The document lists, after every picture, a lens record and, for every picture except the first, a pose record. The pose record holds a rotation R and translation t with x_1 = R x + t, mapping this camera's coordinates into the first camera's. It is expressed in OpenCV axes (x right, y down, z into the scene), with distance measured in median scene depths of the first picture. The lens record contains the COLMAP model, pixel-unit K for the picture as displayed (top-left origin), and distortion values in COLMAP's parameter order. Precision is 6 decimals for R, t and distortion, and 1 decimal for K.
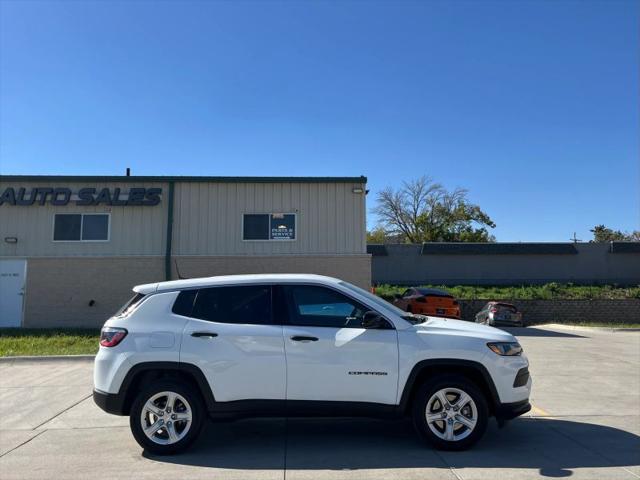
lens RADIAL K [[643.1, 0, 336.3], [0, 643.1, 226.7], [0, 0, 1]] dist [0.050859, 0.000000]
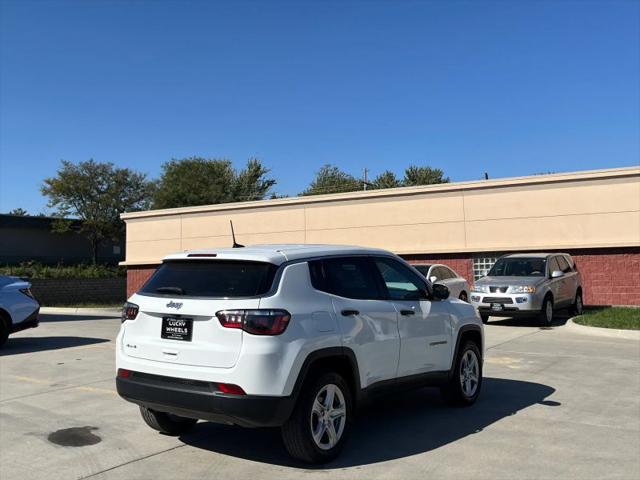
lens RADIAL K [[740.6, 0, 322.8], [0, 740.6, 237.6], [0, 0, 1]] dist [0.091368, 0.000000]
pose [[0.569915, 0.036457, 0.820895, -1.004601], [-0.079579, 0.996768, 0.010981, 0.060027], [-0.817841, -0.071584, 0.570974, 0.474075]]
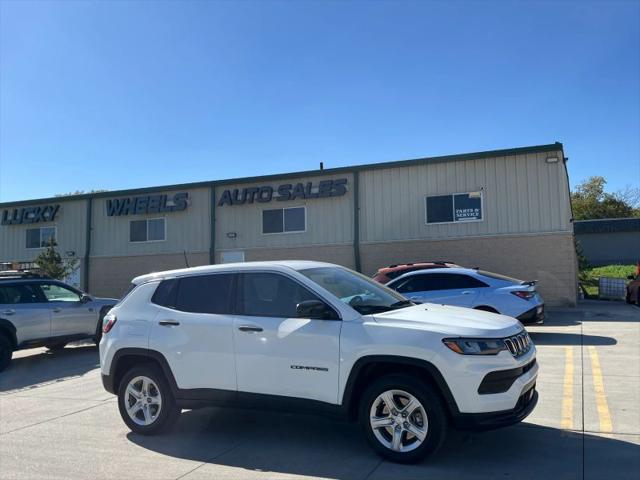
lens RADIAL K [[620.7, 0, 320.3], [0, 620.7, 257.5], [0, 0, 1]] dist [0.045068, 0.000000]
pose [[0.885419, -0.034096, -0.463541, 0.458751], [0.068102, 0.996059, 0.056817, 0.023449], [0.459777, -0.081875, 0.884252, 0.242981]]
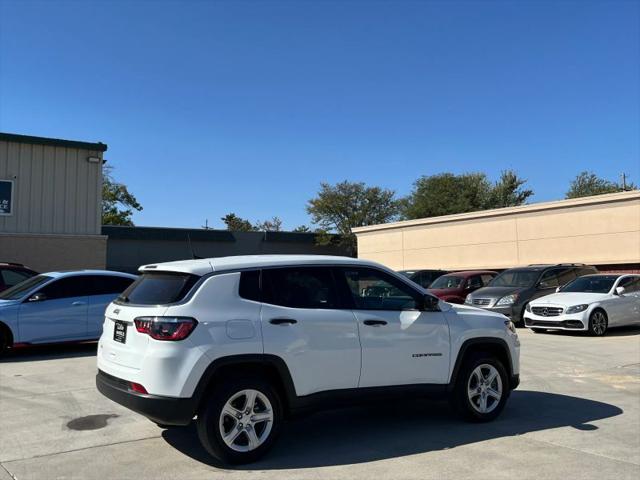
lens RADIAL K [[699.0, 0, 337.2], [0, 699.0, 226.7], [0, 0, 1]] dist [0.072923, 0.000000]
pose [[0.832951, 0.042567, 0.551707, -0.661289], [-0.055003, 0.998468, 0.006003, 0.027945], [-0.550606, -0.035346, 0.834016, 0.167020]]
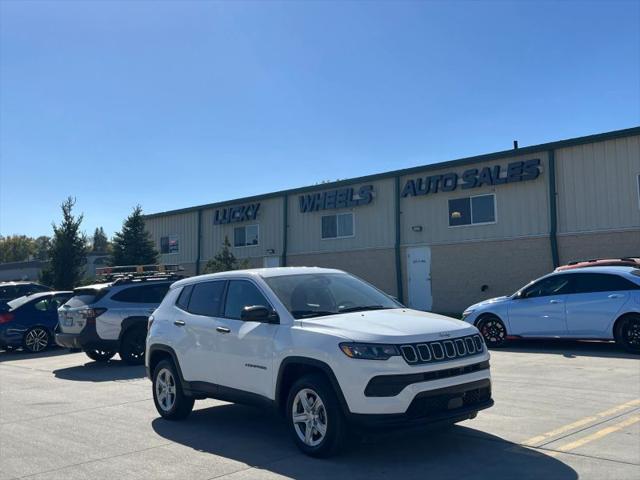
lens RADIAL K [[740.6, 0, 314.6], [0, 740.6, 239.5], [0, 0, 1]] dist [0.091368, 0.000000]
pose [[0.615892, -0.057575, -0.785724, 1.004439], [0.104489, 0.994485, 0.009032, 0.027609], [0.780871, -0.087662, 0.618511, 0.358630]]
